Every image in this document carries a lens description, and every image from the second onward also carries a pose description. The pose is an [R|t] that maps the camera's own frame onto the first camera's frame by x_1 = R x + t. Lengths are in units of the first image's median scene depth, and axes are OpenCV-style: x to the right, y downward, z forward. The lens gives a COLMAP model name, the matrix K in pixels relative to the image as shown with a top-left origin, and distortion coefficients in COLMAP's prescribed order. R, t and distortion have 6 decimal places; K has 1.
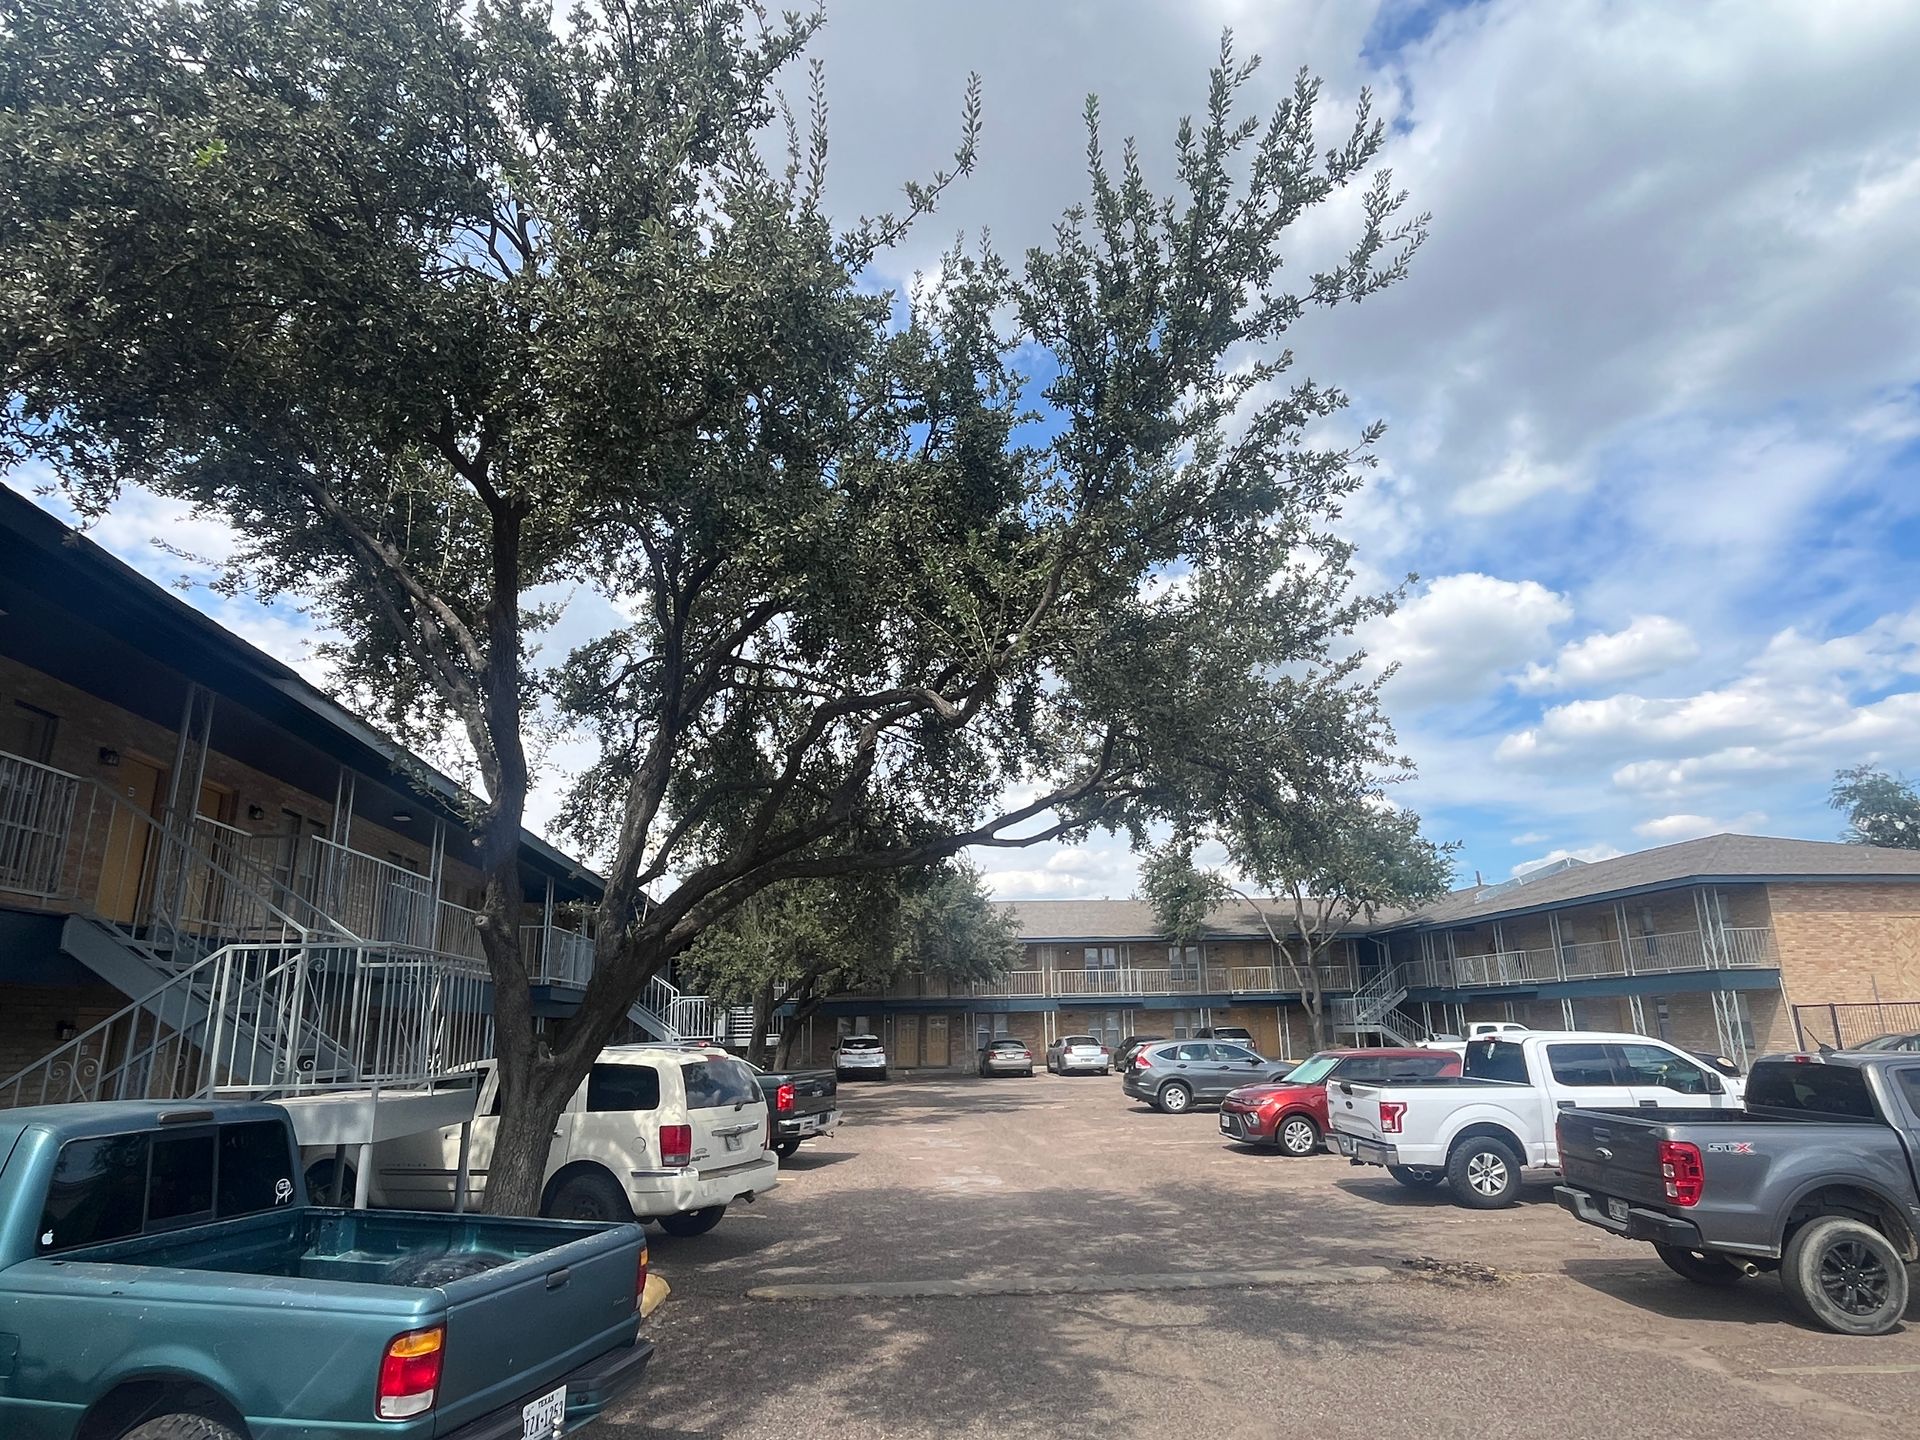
lens RADIAL K [[1133.2, 0, 963.1], [0, 1133.2, 721.4], [0, 0, 1]] dist [0.000552, -0.003912]
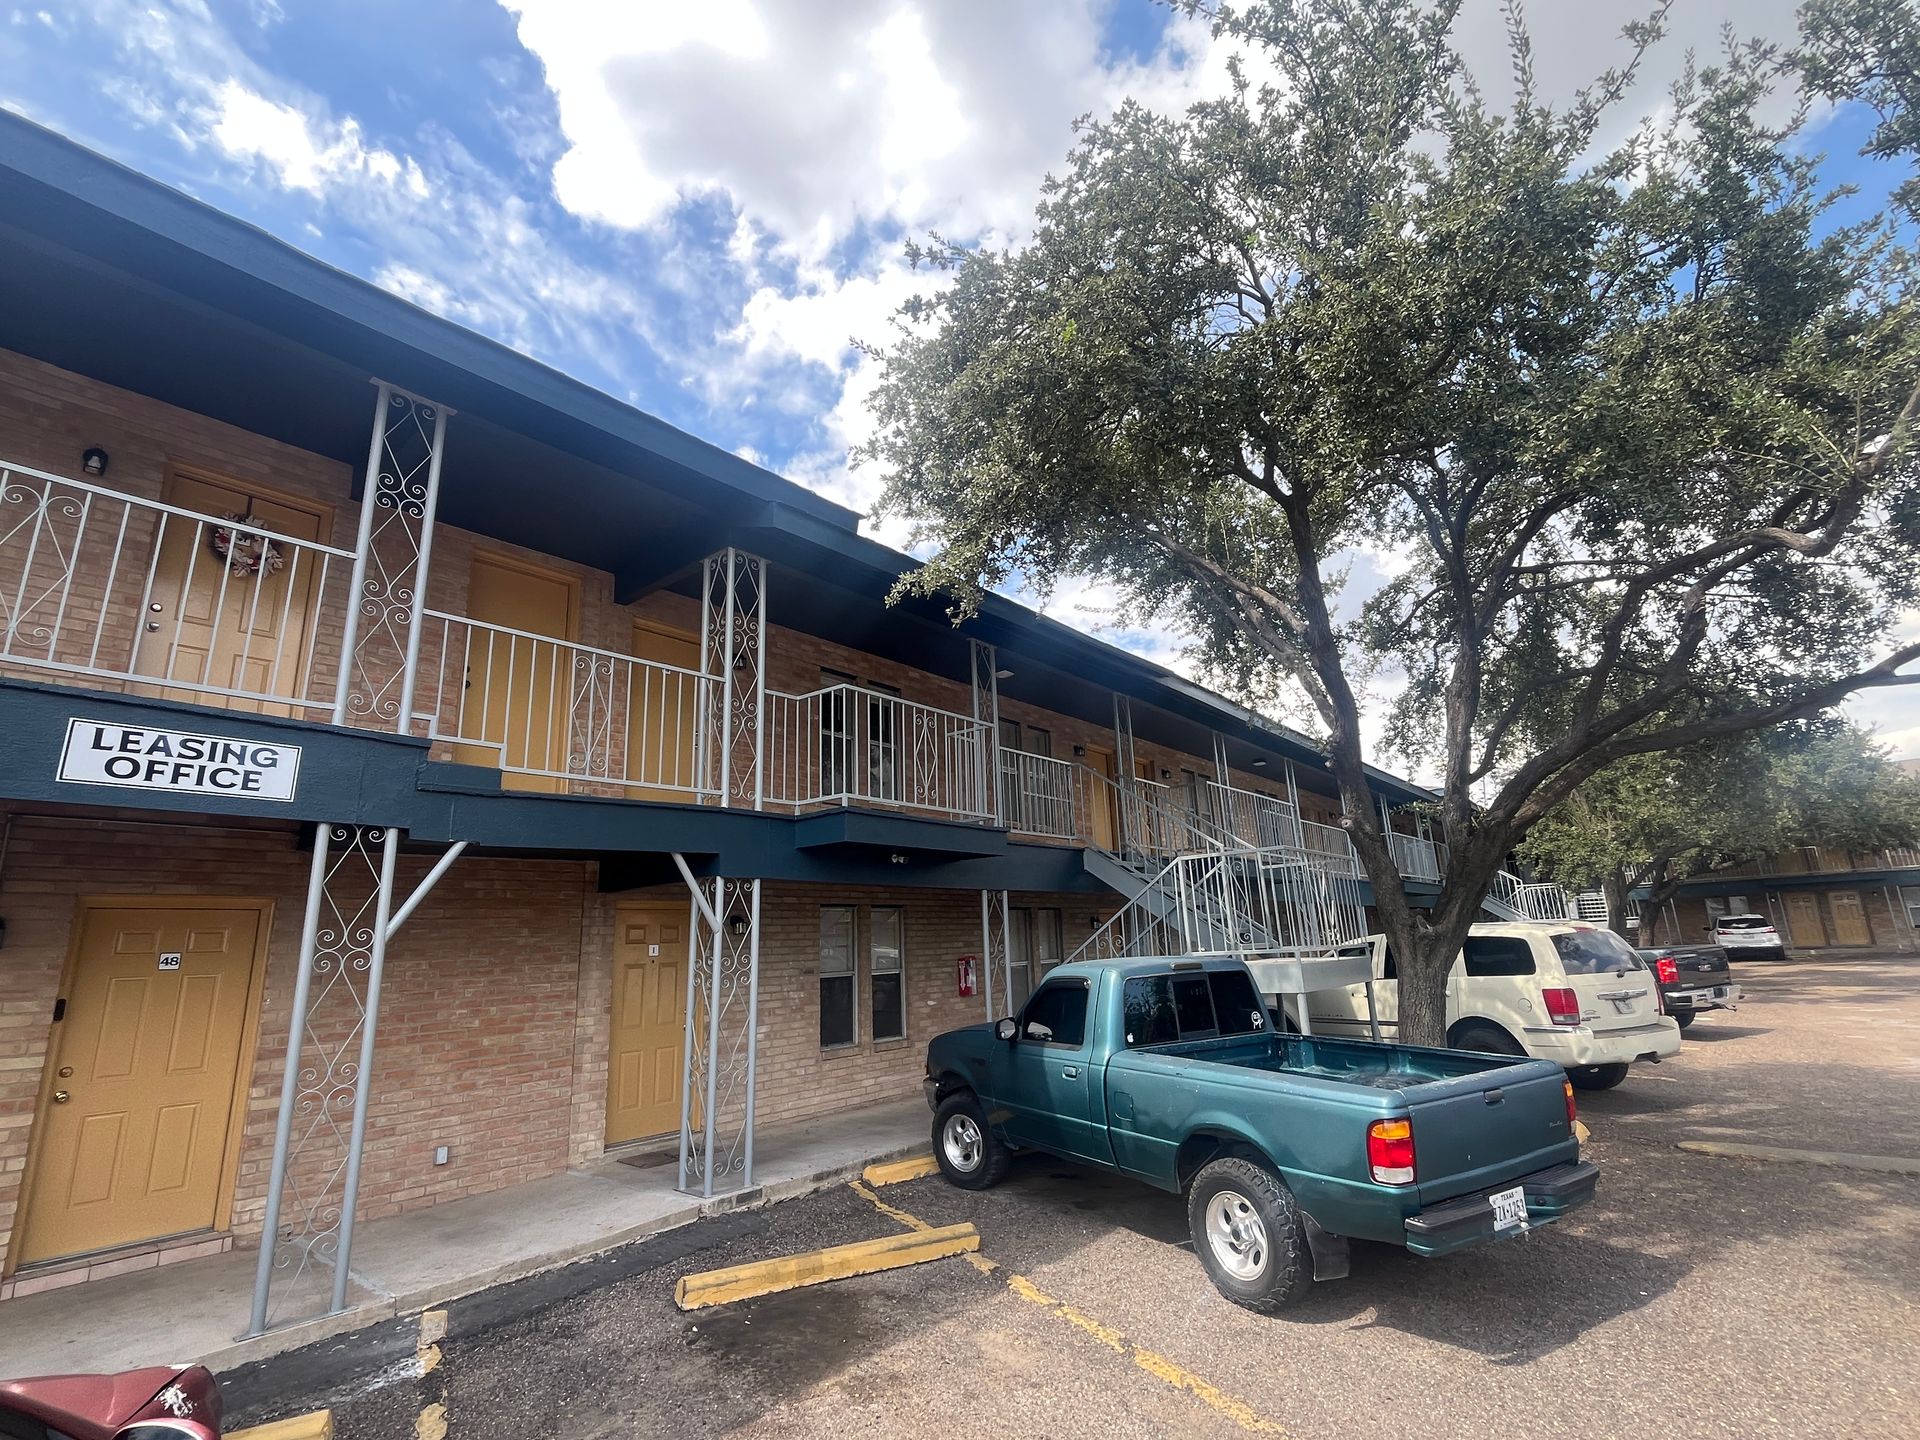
lens RADIAL K [[895.3, 0, 954.9], [0, 895.3, 718.7], [0, 0, 1]] dist [-0.004752, 0.000841]
pose [[0.700745, -0.186373, -0.688637, -0.015790], [0.213402, 0.975836, -0.046946, 0.012000], [0.680747, -0.114059, 0.723585, -0.014056]]
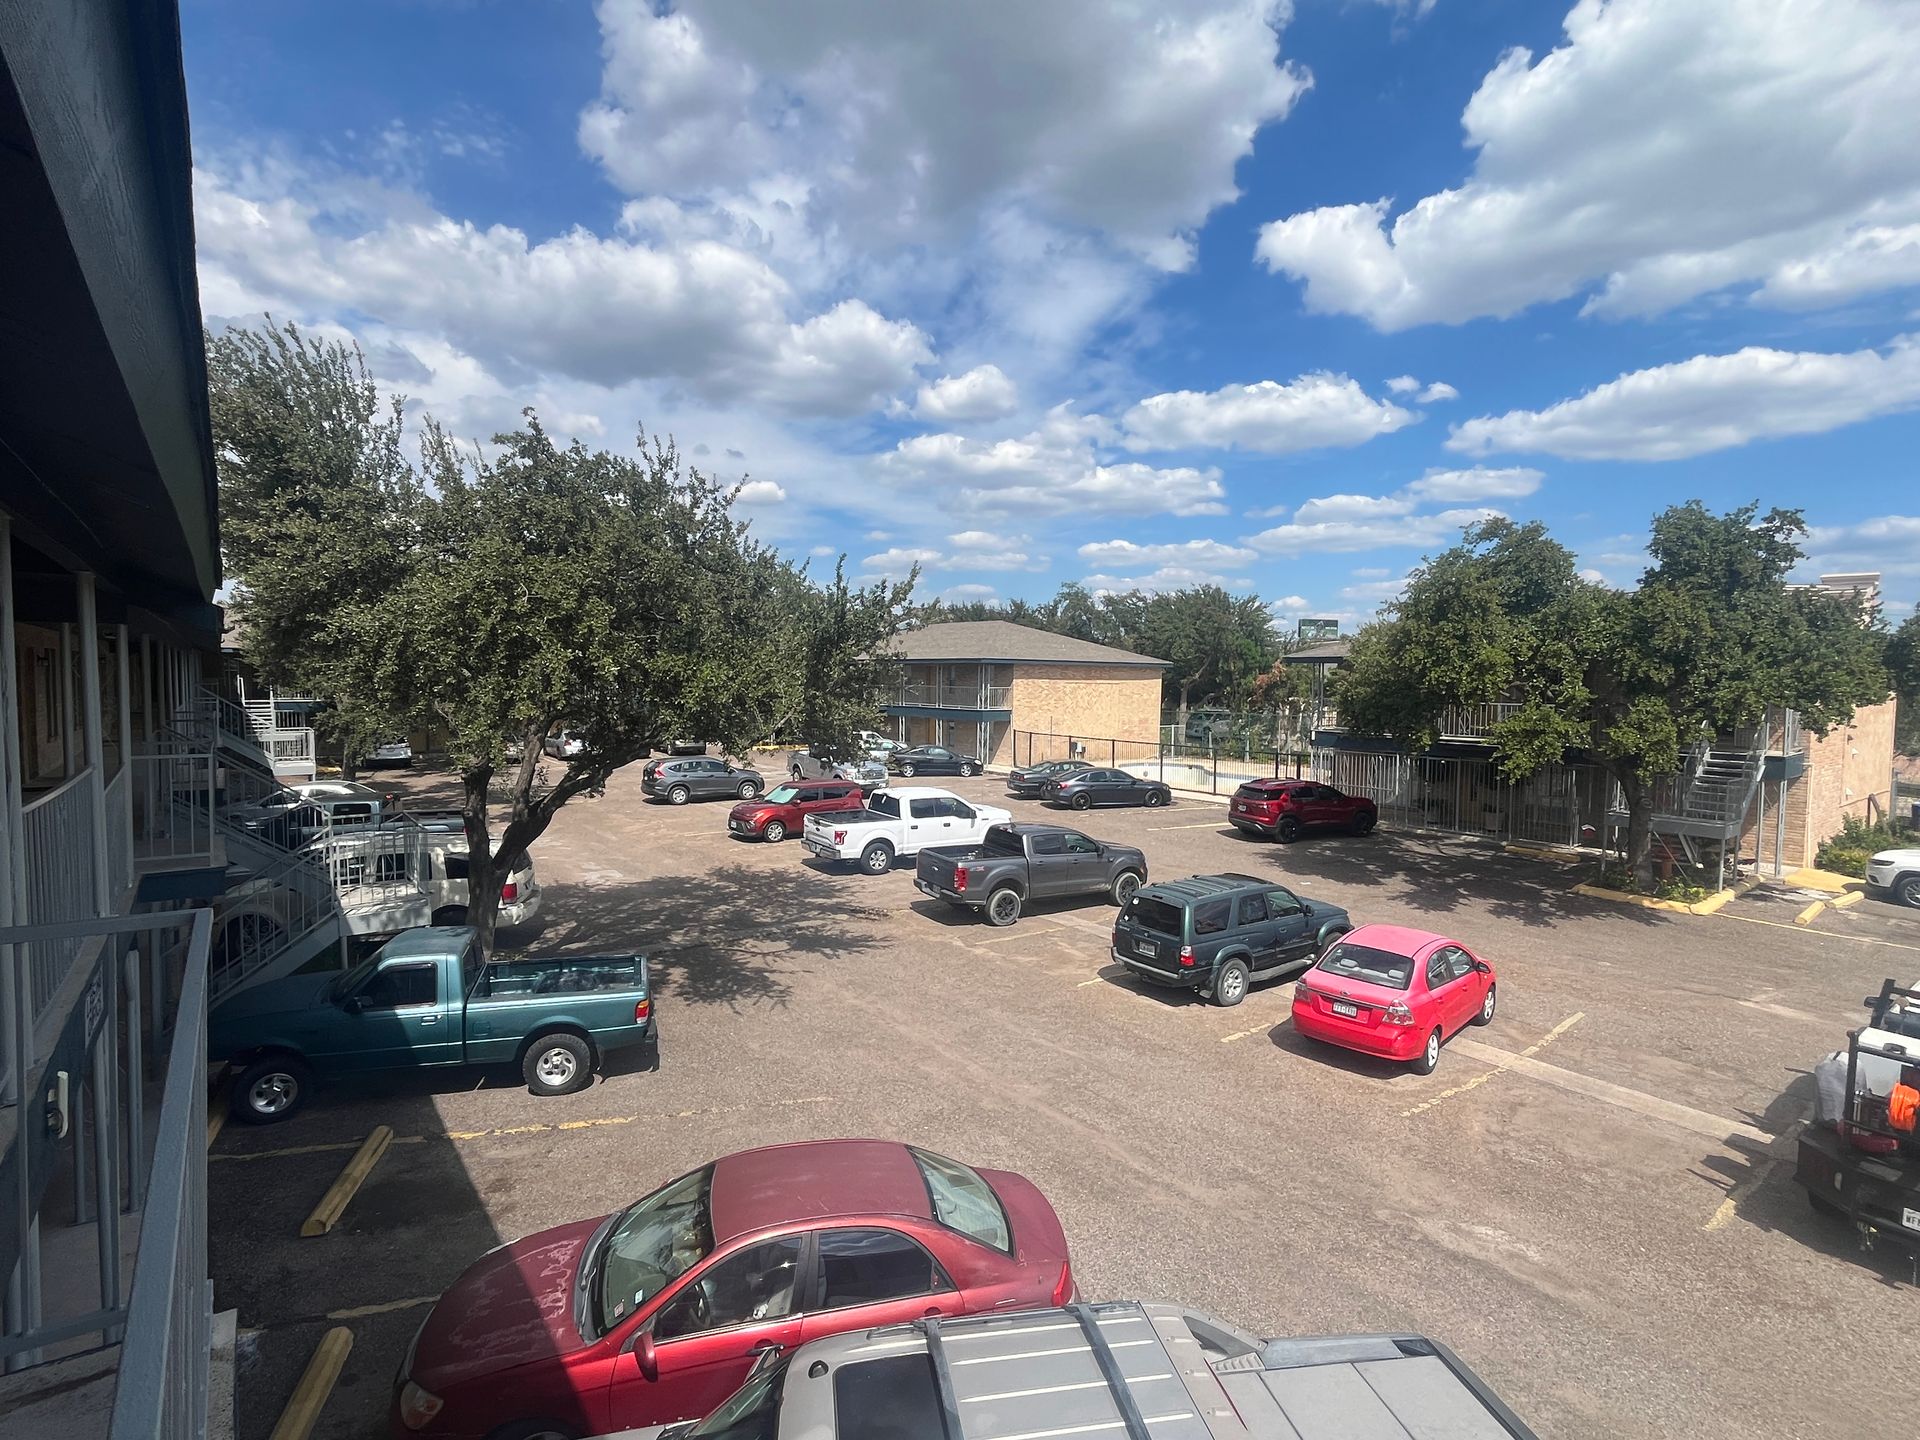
lens RADIAL K [[958.8, 0, 955.1], [0, 958.8, 718.3], [0, 0, 1]] dist [-0.001495, 0.000573]
pose [[0.852152, -0.000647, 0.523294, -0.527736], [-0.159552, 0.952063, 0.260997, -0.513018], [-0.498377, -0.305902, 0.811199, -0.677813]]
